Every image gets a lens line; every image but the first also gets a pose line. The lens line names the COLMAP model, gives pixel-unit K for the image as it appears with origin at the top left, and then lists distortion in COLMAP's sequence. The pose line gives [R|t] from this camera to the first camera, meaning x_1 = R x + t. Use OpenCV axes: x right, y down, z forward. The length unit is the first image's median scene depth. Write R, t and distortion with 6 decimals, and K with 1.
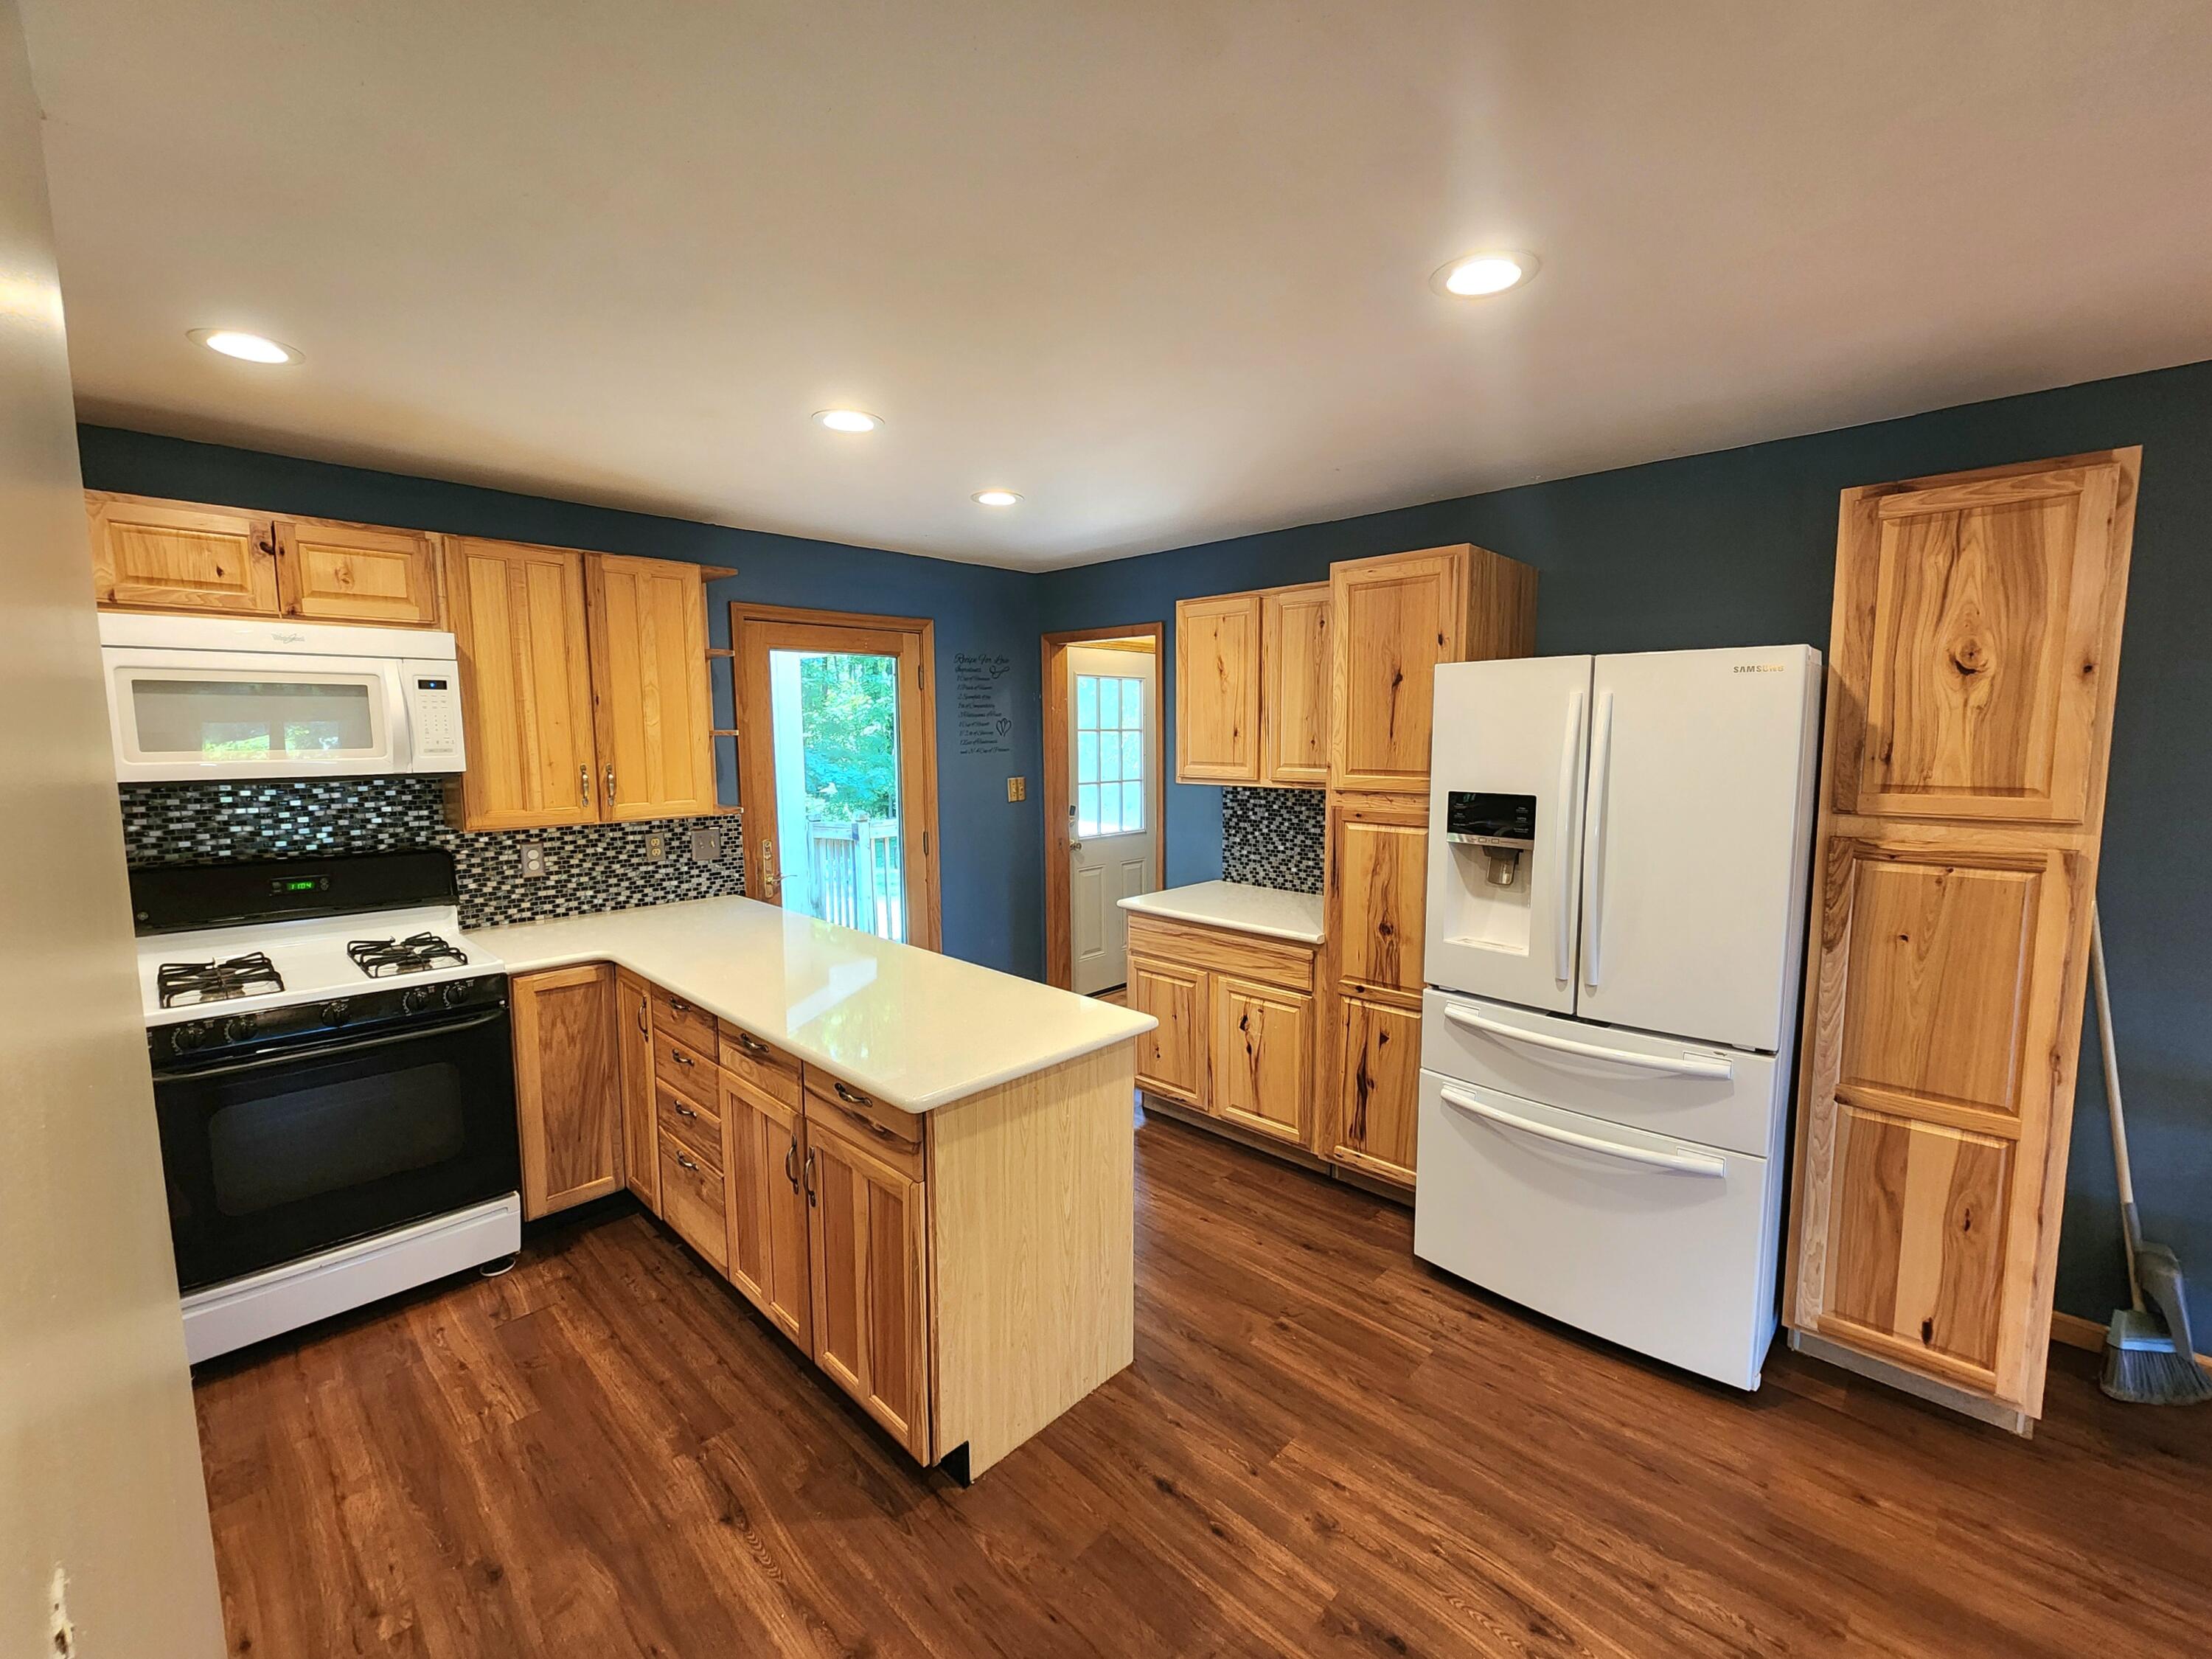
lens RADIAL K [[925.6, 0, 1094.7], [0, 925.6, 827.8], [0, 0, 1]] dist [-0.000743, 0.001000]
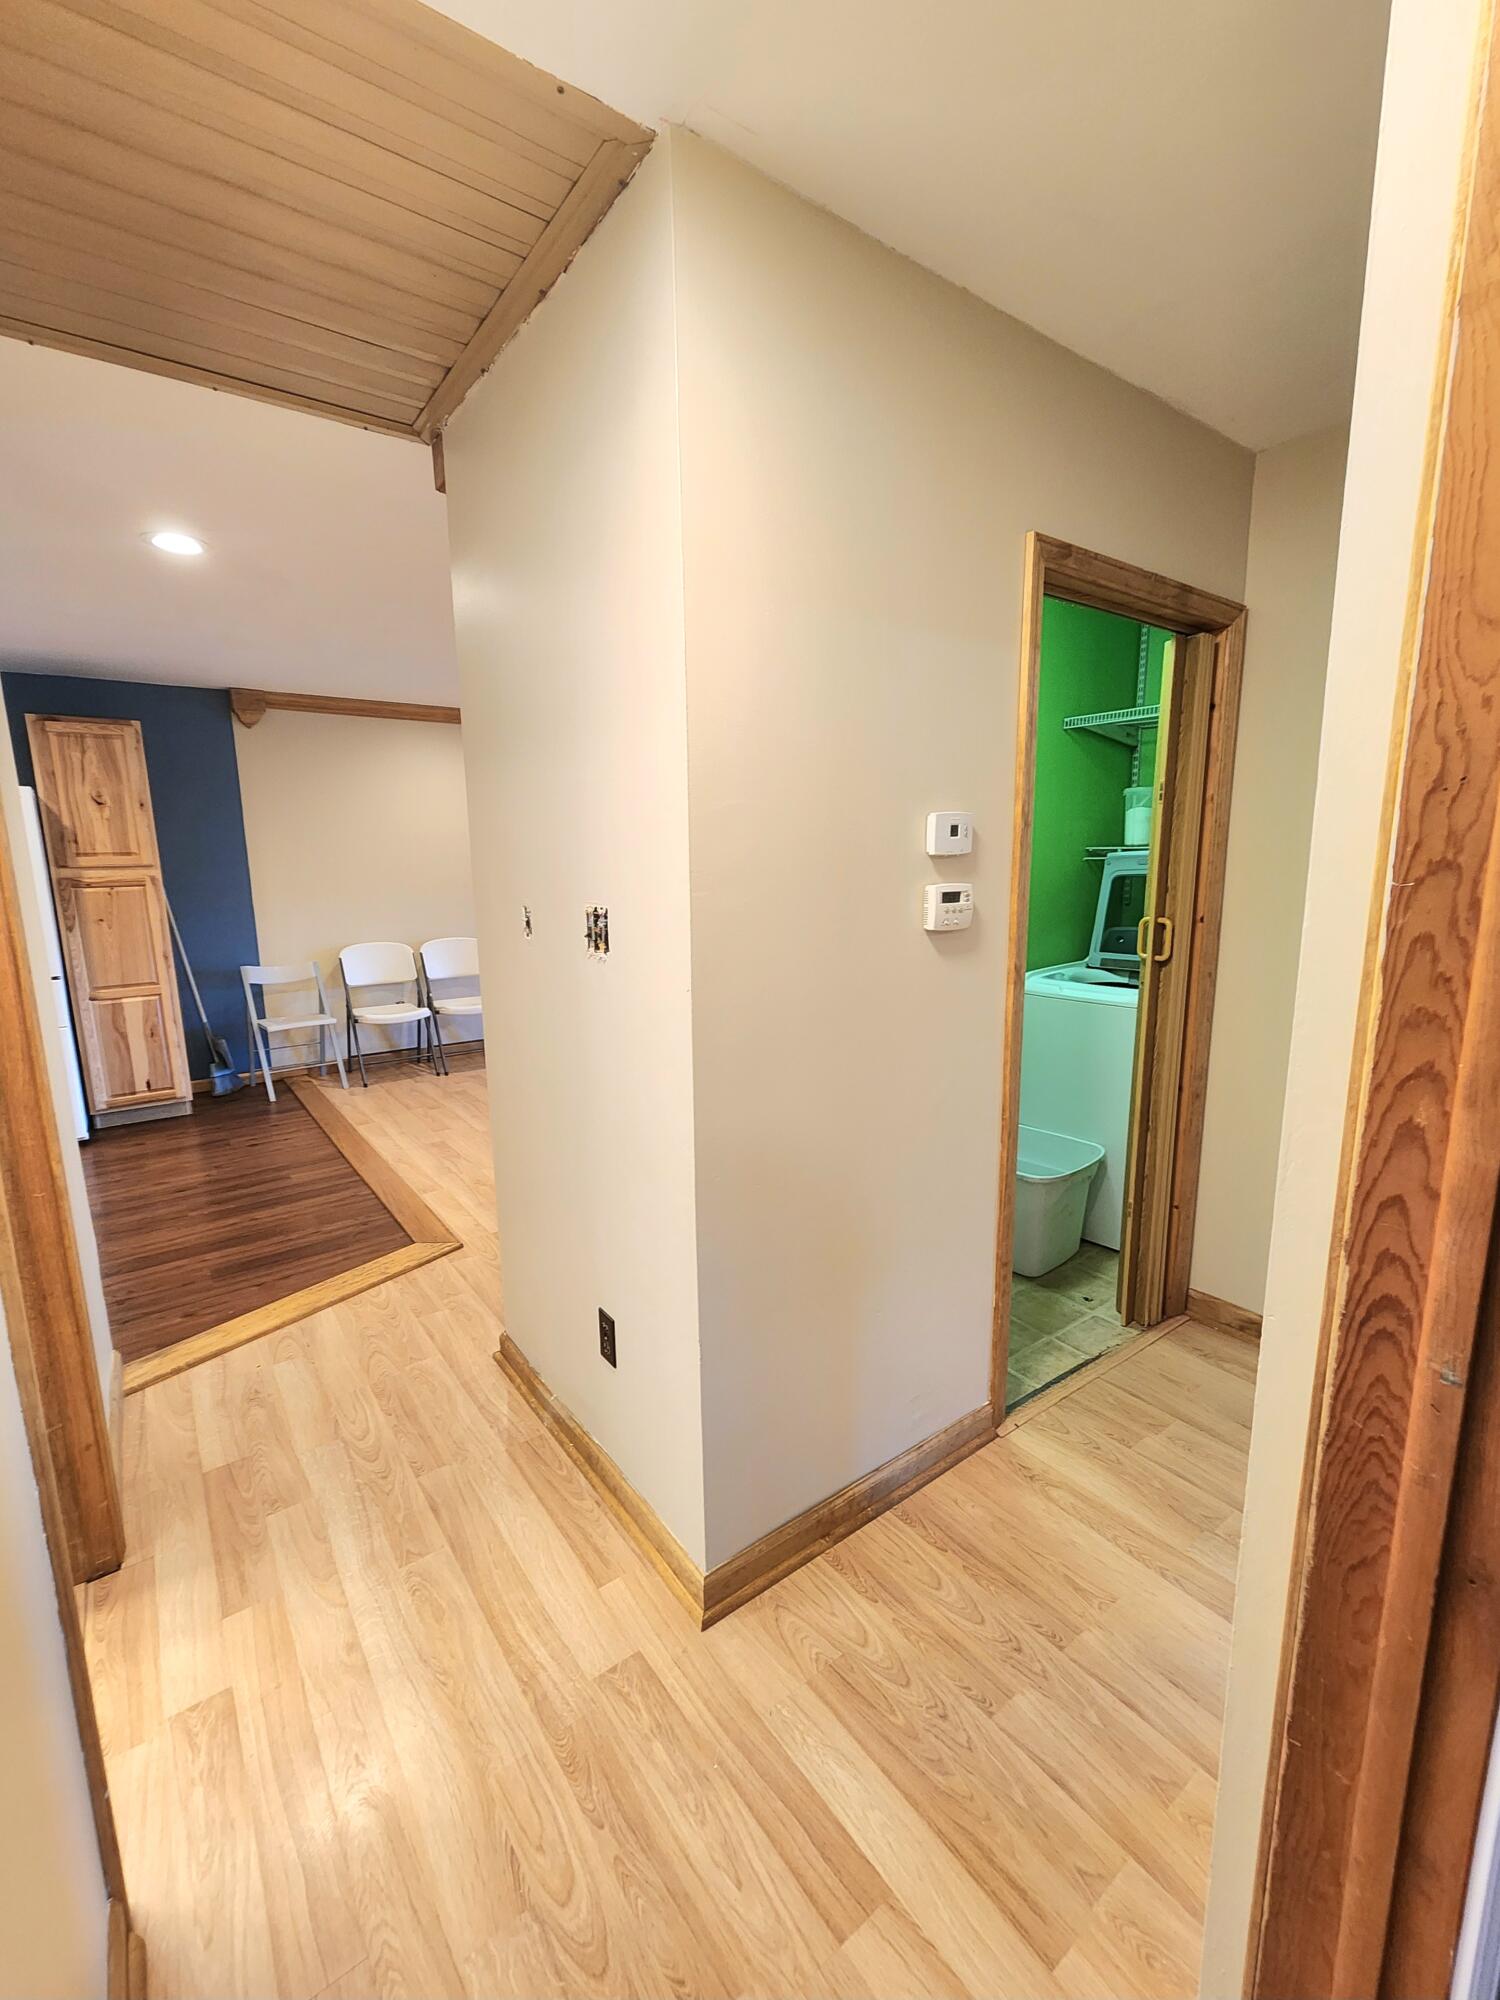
lens RADIAL K [[836.9, 0, 745.7], [0, 836.9, 1005.1], [0, 0, 1]] dist [-0.000743, 0.001000]
pose [[0.160399, -0.167180, 0.972791, -0.929081], [0.119748, 0.981568, 0.148944, 0.208523], [-0.979762, 0.092599, 0.177462, -0.920332]]
